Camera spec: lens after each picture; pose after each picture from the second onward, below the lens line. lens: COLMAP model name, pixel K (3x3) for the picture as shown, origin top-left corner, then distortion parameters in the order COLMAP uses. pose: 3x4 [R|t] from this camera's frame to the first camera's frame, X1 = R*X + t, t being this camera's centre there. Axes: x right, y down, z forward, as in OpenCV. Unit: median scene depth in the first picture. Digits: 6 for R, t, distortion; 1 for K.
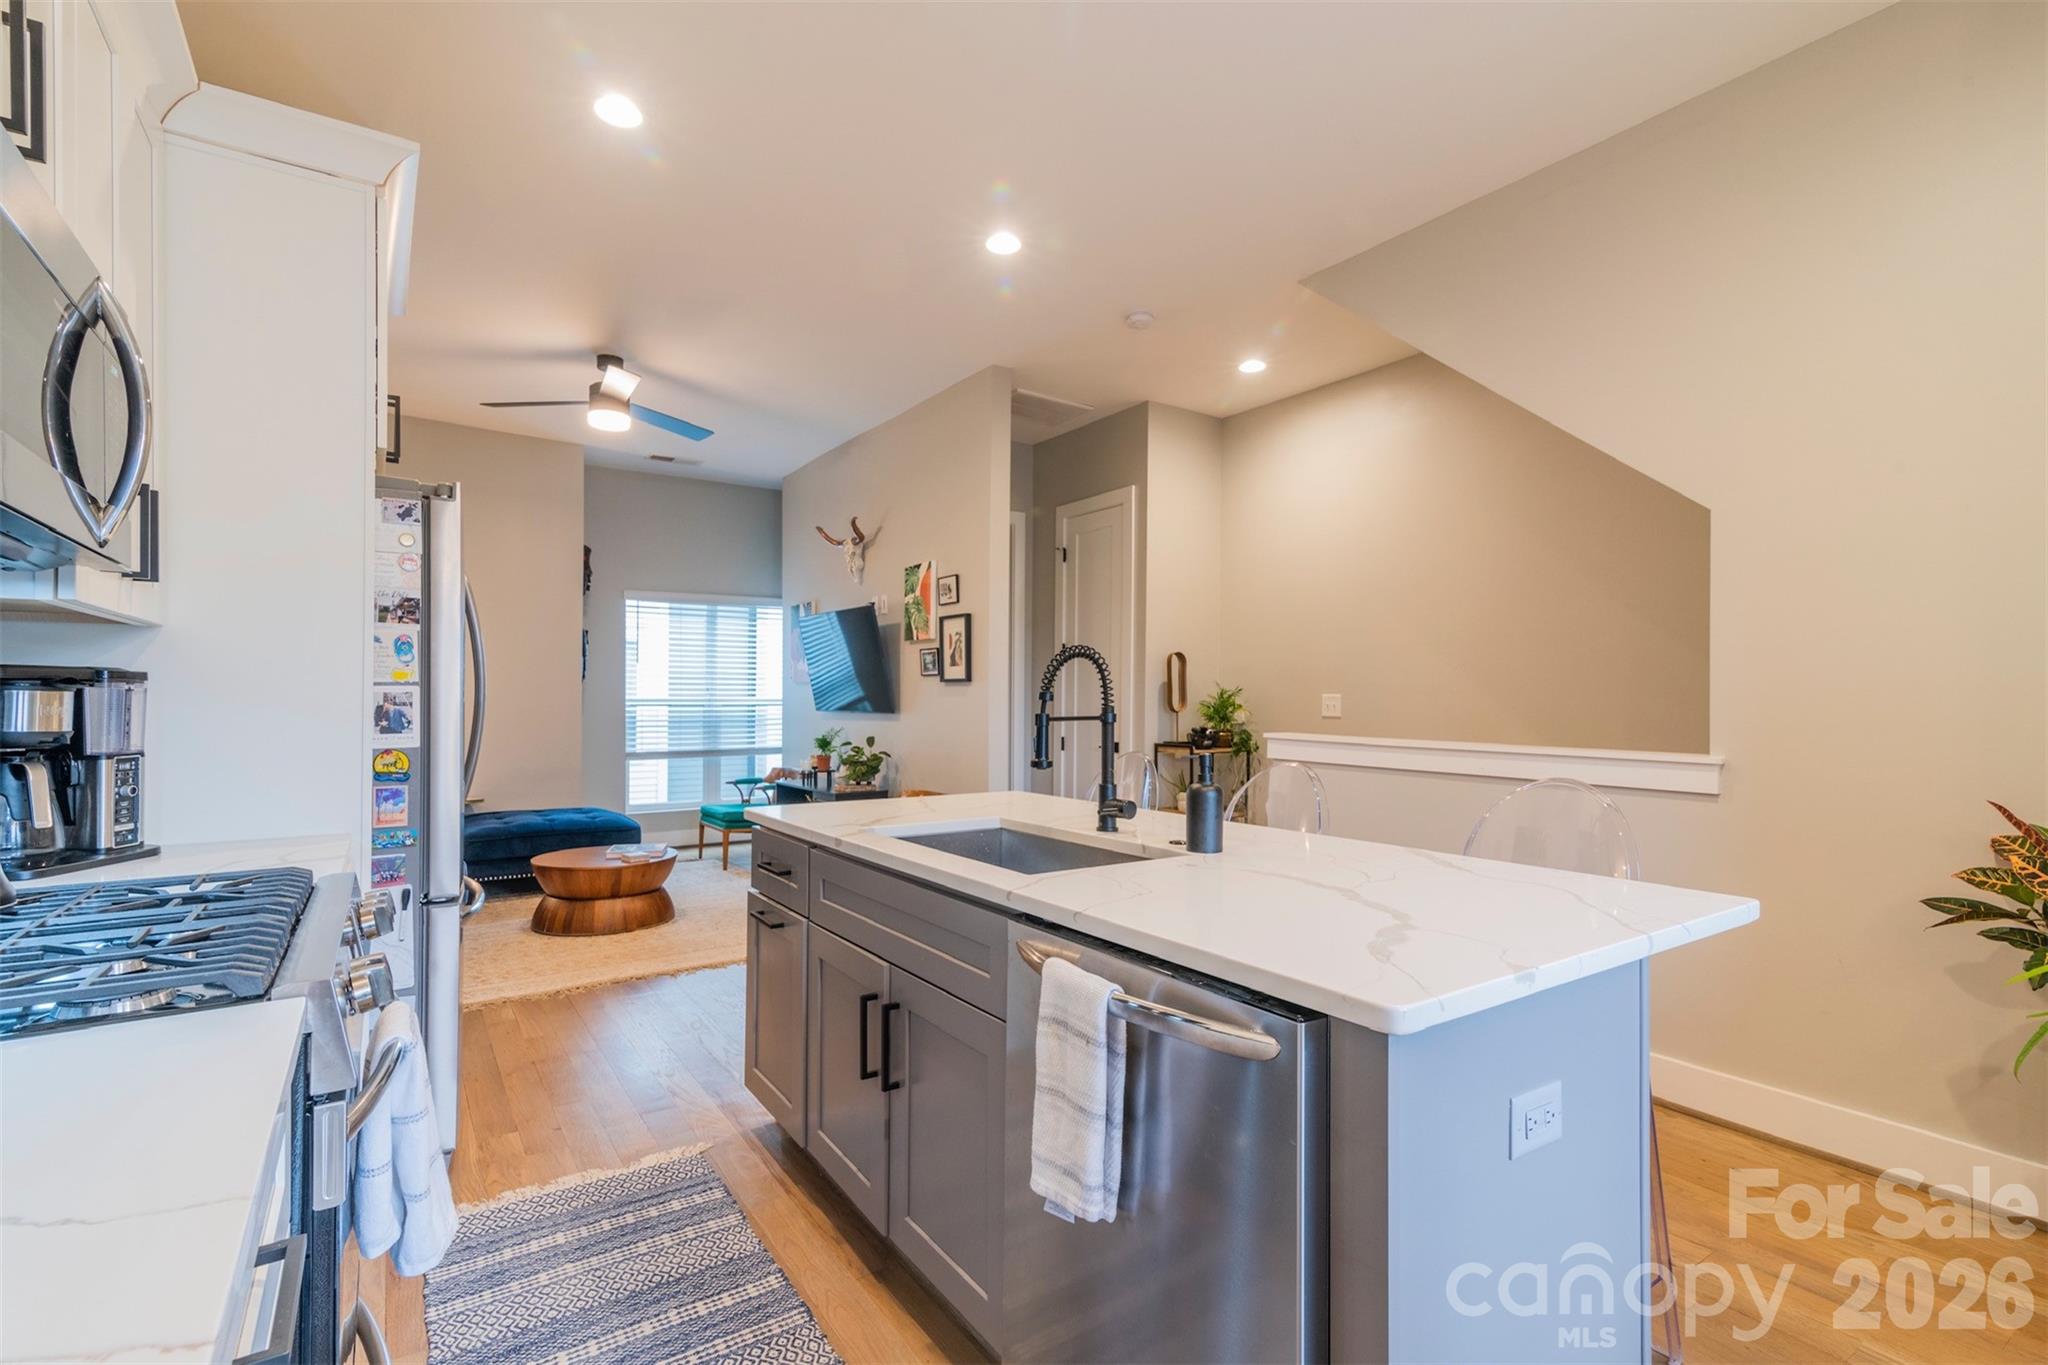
lens RADIAL K [[924.7, 0, 1035.2], [0, 924.7, 682.2], [0, 0, 1]] dist [0.001679, 0.000077]
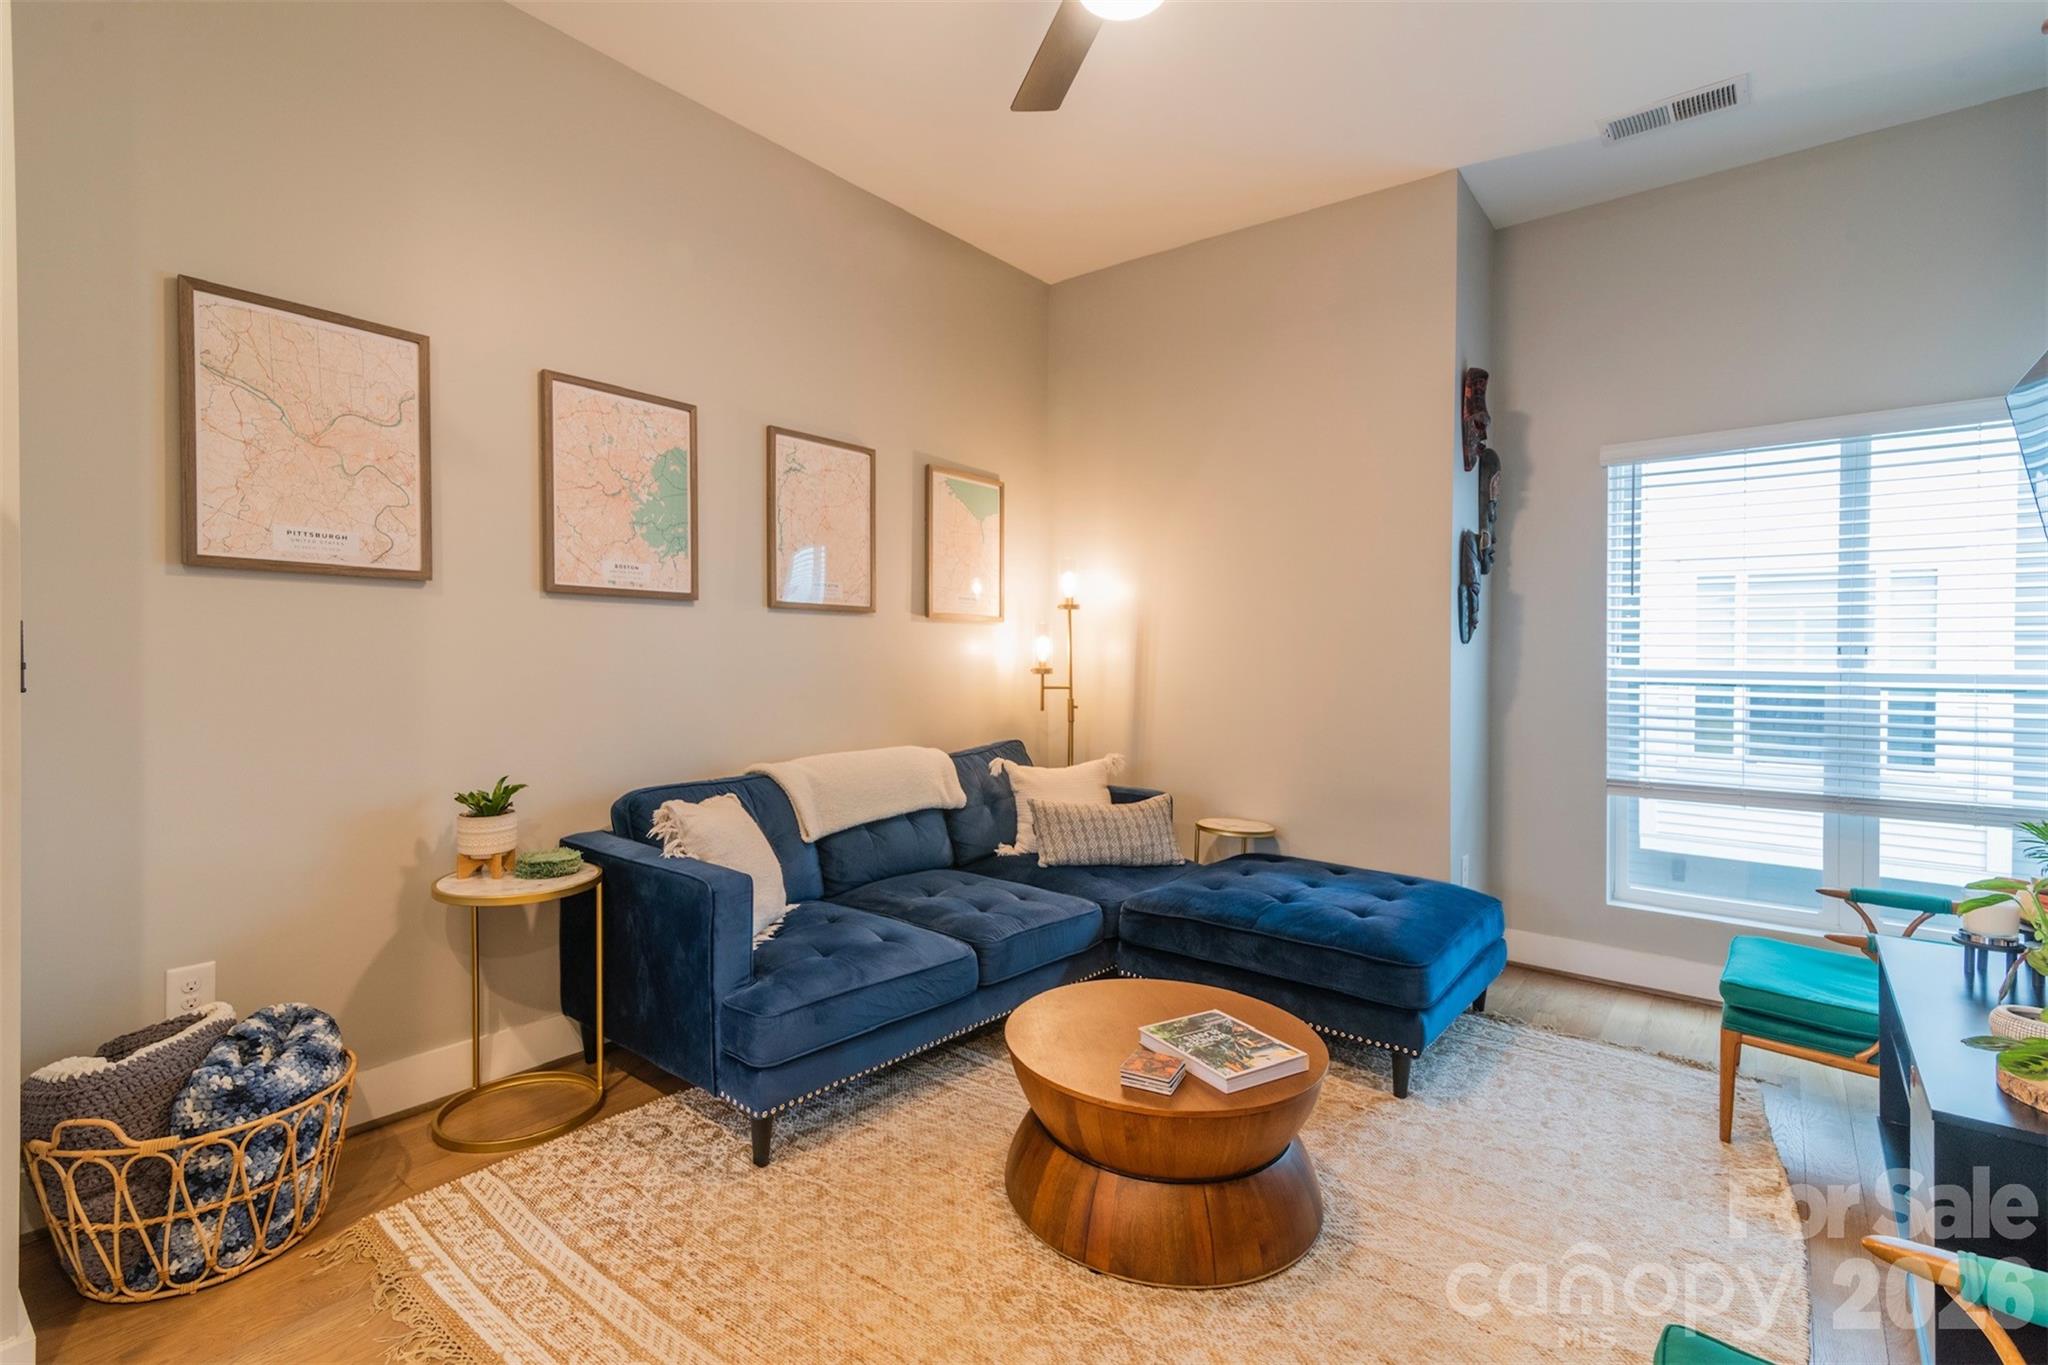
lens RADIAL K [[932.8, 0, 1027.7], [0, 932.8, 667.3], [0, 0, 1]] dist [0.003090, 0.000211]
pose [[0.275199, 0.010589, -0.961329, -0.063904], [0.002006, 0.999931, 0.011588, 0.013176], [0.961385, -0.005118, 0.275158, 0.710585]]
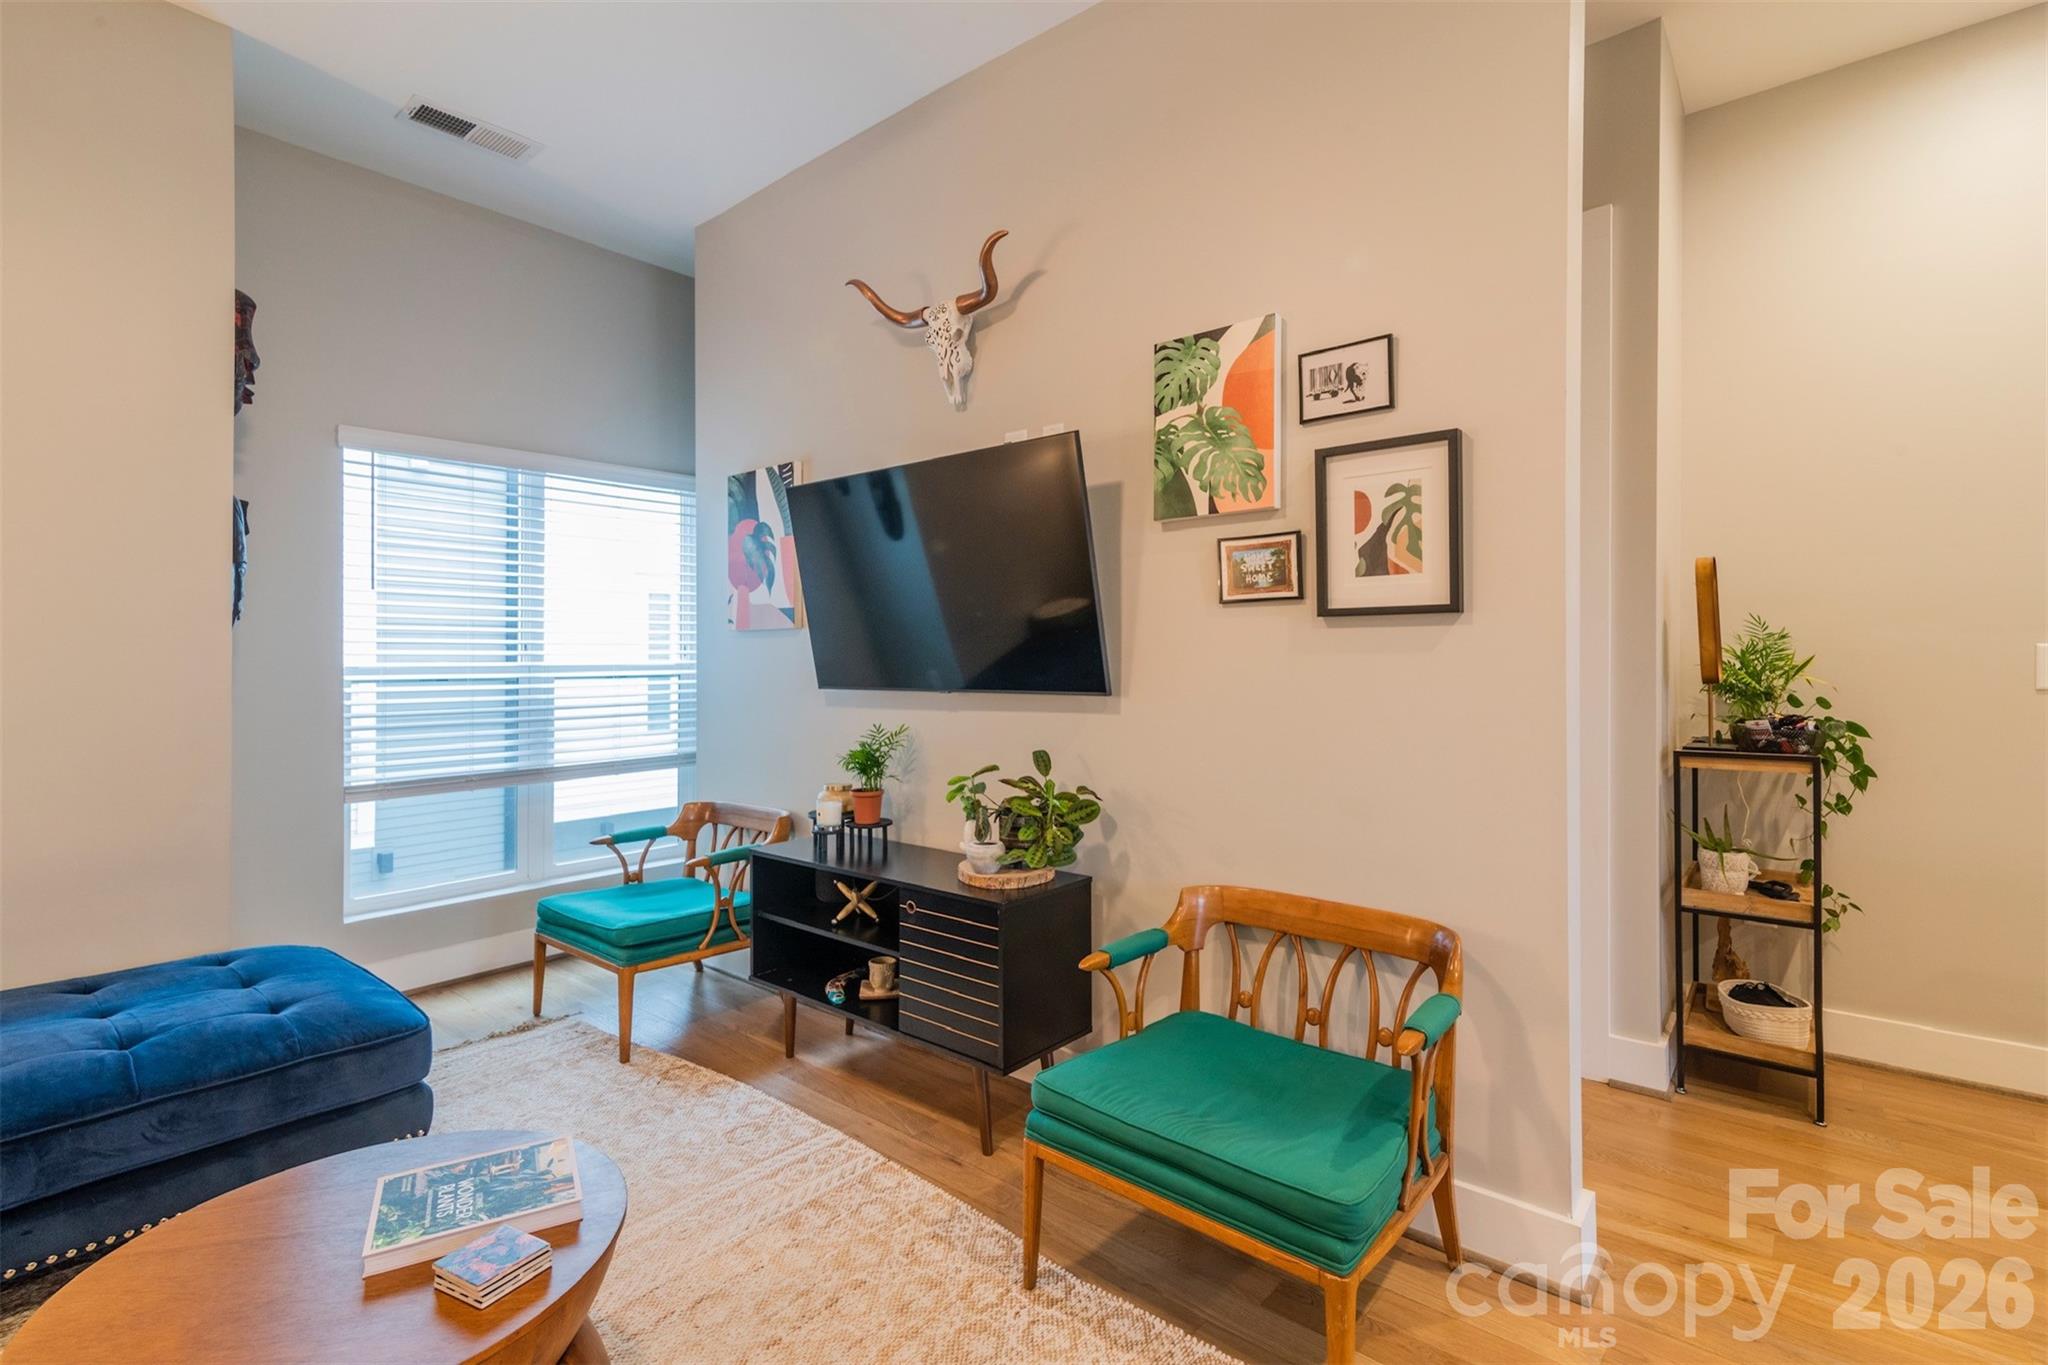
lens RADIAL K [[931.9, 0, 1025.6], [0, 931.9, 647.9], [0, 0, 1]] dist [0.003415, -0.000151]
pose [[0.967252, -0.005157, 0.253765, -0.296179], [0.004449, 0.999984, 0.003365, 0.010302], [-0.253778, -0.002126, 0.967260, 0.593606]]
